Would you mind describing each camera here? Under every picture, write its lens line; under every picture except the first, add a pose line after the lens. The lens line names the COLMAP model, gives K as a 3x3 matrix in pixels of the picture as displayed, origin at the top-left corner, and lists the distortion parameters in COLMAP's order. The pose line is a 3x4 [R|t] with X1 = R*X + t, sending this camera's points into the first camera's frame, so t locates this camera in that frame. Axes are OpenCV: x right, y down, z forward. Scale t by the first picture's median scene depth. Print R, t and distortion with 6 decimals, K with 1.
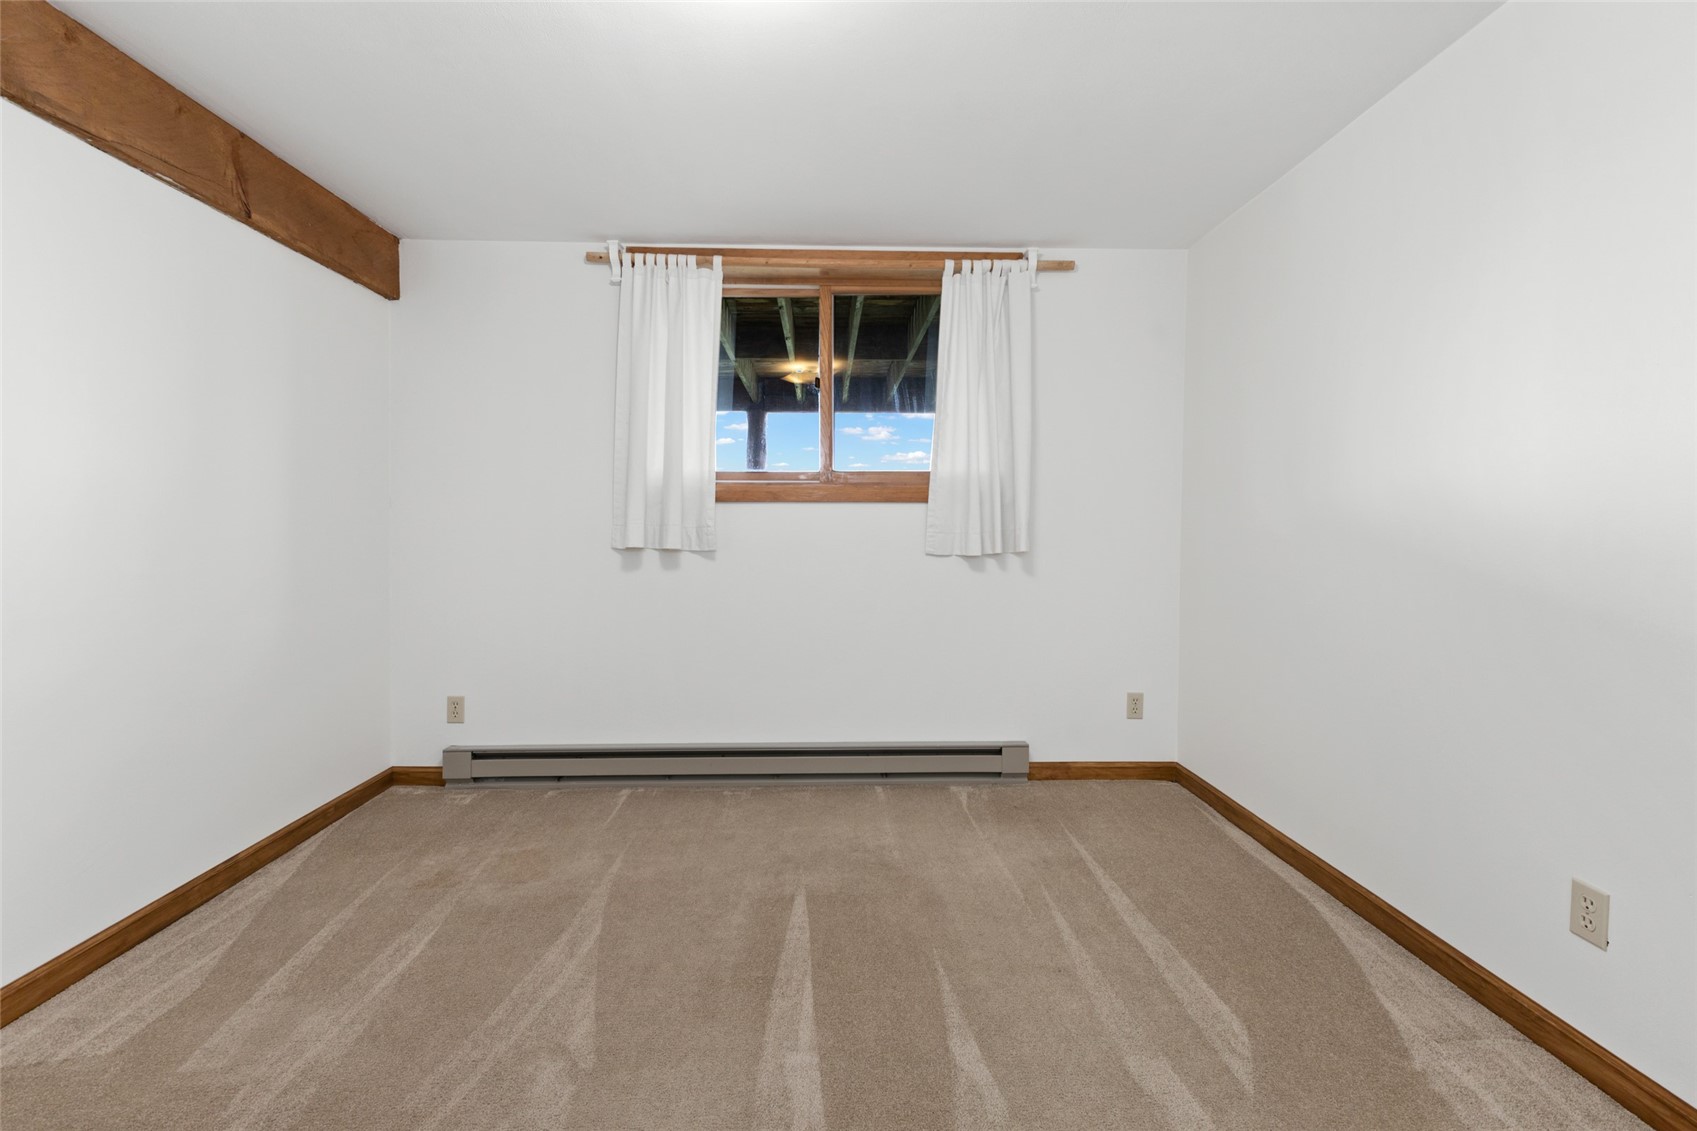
lens RADIAL K [[740.3, 0, 847.9], [0, 740.3, 530.8], [0, 0, 1]] dist [0.000893, 0.000039]
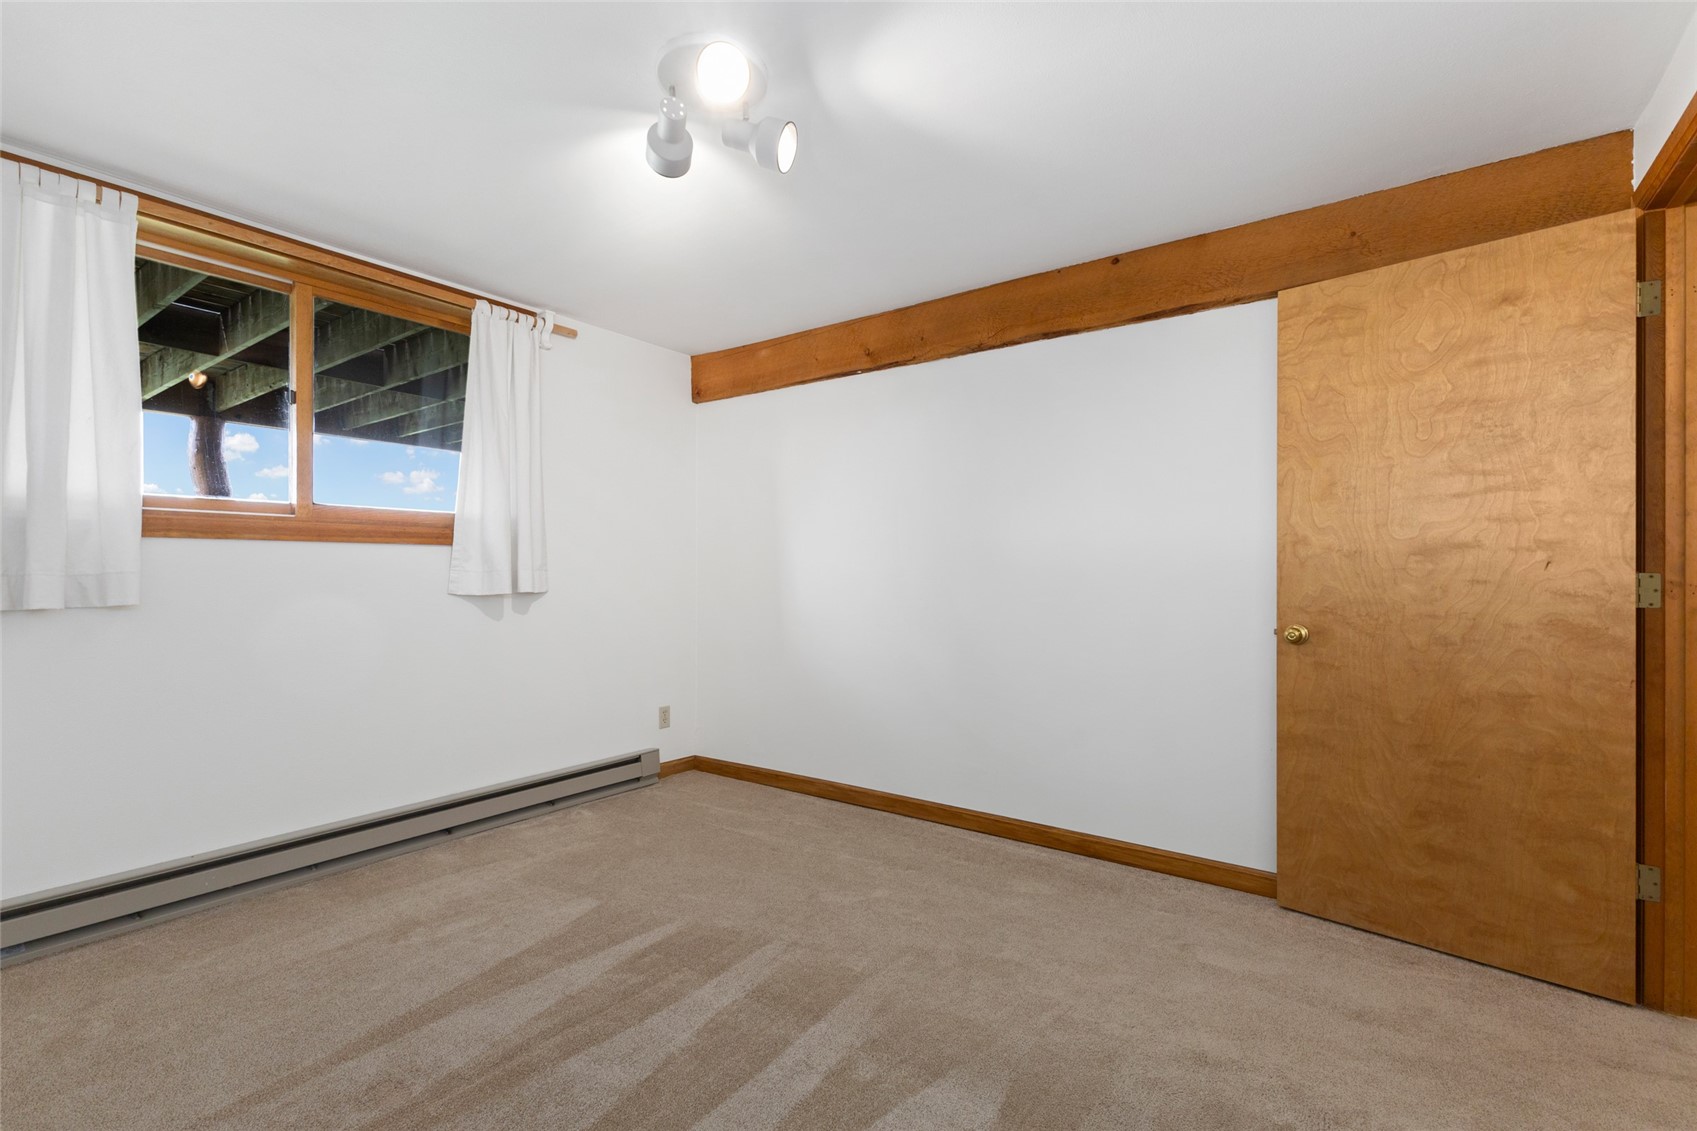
lens RADIAL K [[752.2, 0, 848.5], [0, 752.2, 565.5], [0, 0, 1]] dist [0.000596, 0.000077]
pose [[0.615751, 0.005355, 0.787923, -0.335063], [0.003849, 0.999945, -0.009804, -0.000826], [-0.787931, 0.009070, 0.615696, -0.008557]]
